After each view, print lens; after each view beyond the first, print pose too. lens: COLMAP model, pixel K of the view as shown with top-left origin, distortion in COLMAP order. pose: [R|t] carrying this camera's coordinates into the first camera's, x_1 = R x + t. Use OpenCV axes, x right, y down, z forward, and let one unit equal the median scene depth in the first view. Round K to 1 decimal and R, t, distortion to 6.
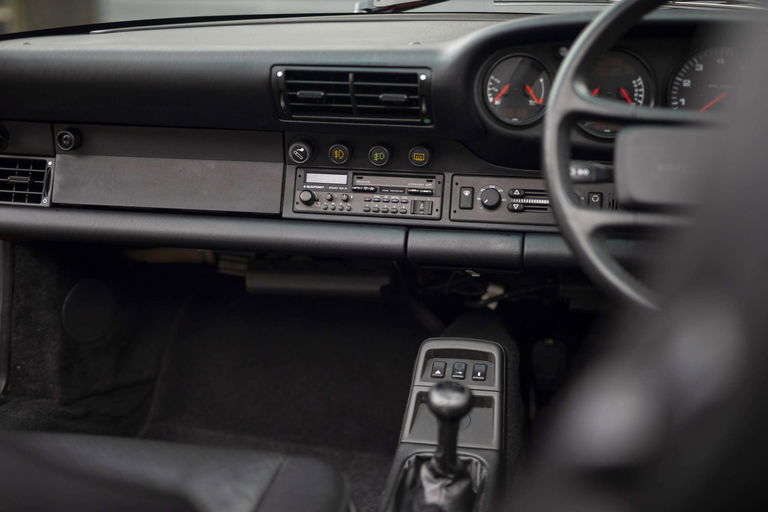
lens RADIAL K [[1127.0, 0, 384.0], [0, 1127.0, 256.0], [0, 0, 1]] dist [-0.018220, -0.018475]
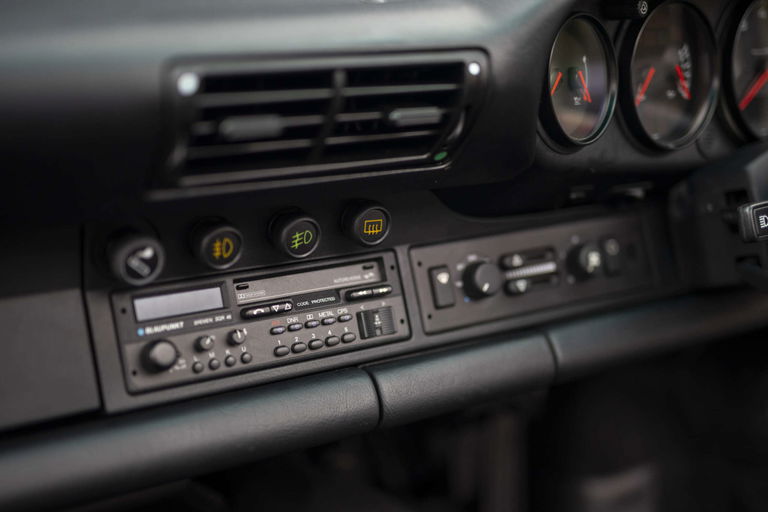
lens RADIAL K [[1127.0, 0, 384.0], [0, 1127.0, 256.0], [0, 0, 1]] dist [-0.018220, -0.018475]
pose [[0.682948, -0.184471, 0.706790, -0.319611], [0.148854, 0.982430, 0.112580, -0.129856], [-0.715139, 0.028322, 0.698408, 0.644135]]
